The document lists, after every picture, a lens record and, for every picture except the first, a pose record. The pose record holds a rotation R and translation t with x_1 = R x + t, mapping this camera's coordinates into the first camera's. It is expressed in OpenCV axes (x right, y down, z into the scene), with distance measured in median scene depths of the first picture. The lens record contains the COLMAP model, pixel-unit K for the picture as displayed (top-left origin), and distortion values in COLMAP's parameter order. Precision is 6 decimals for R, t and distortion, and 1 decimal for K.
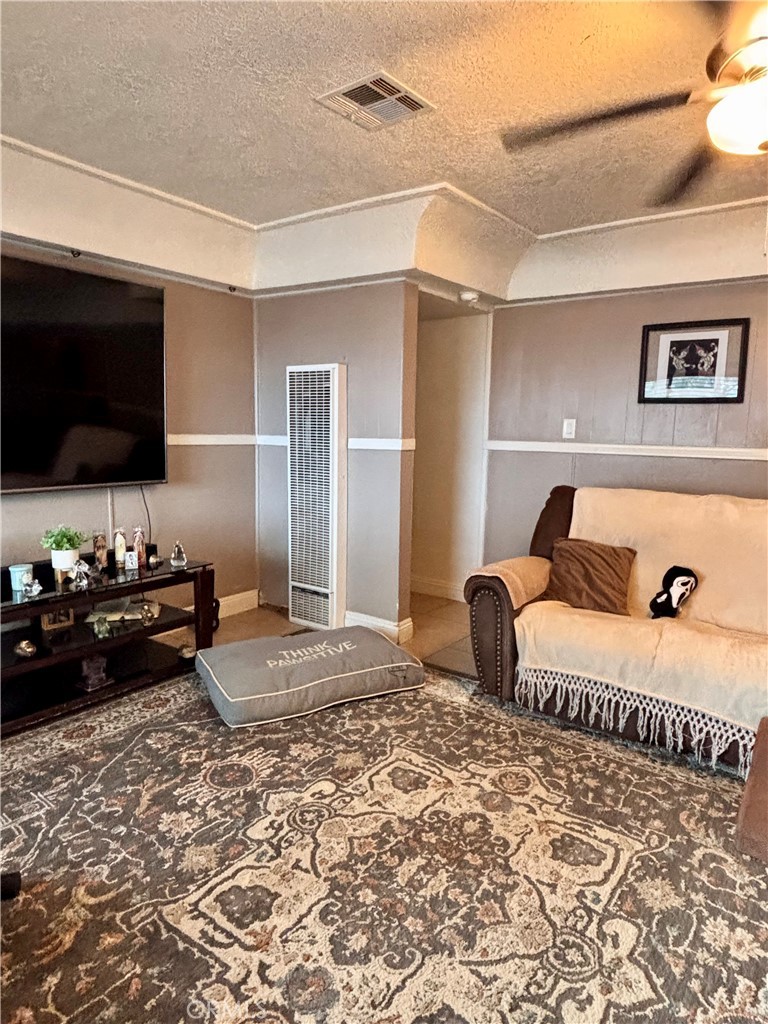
lens RADIAL K [[615.1, 0, 385.6], [0, 615.1, 499.2], [0, 0, 1]] dist [0.036936, -0.049934]
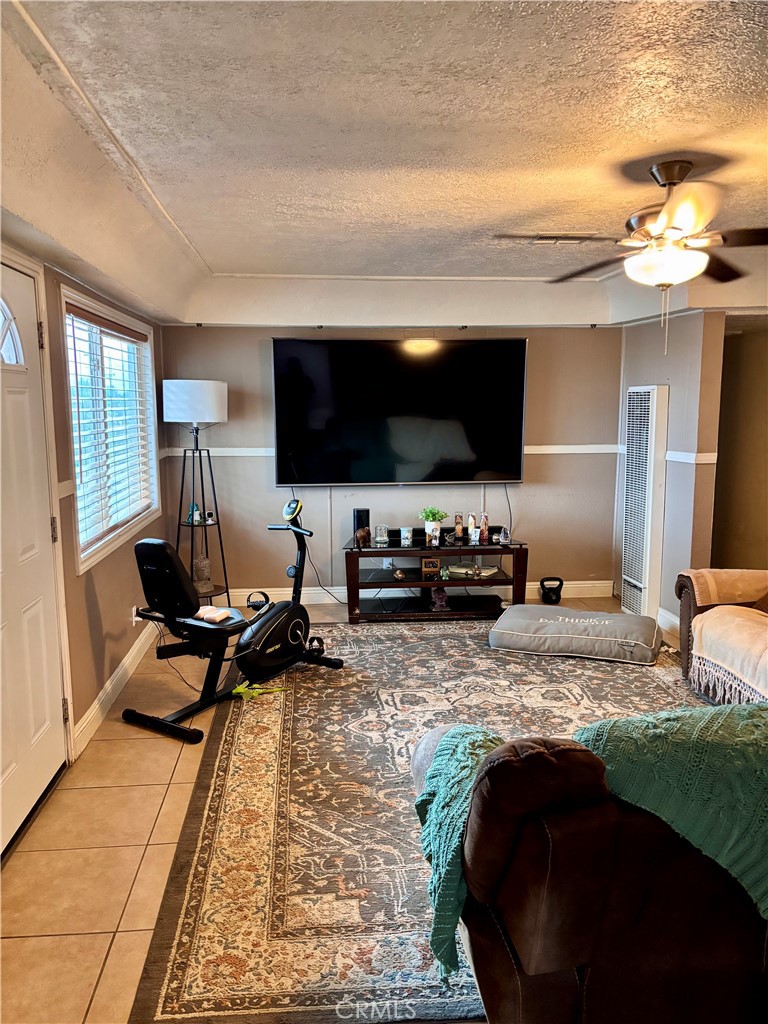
lens RADIAL K [[777.3, 0, 370.4], [0, 777.3, 514.5], [0, 0, 1]] dist [0.002799, 0.003418]
pose [[0.649516, 0.080883, -0.756034, 0.987730], [-0.067442, 0.996535, 0.048673, -0.025151], [0.757351, 0.019375, 0.652720, -0.469210]]
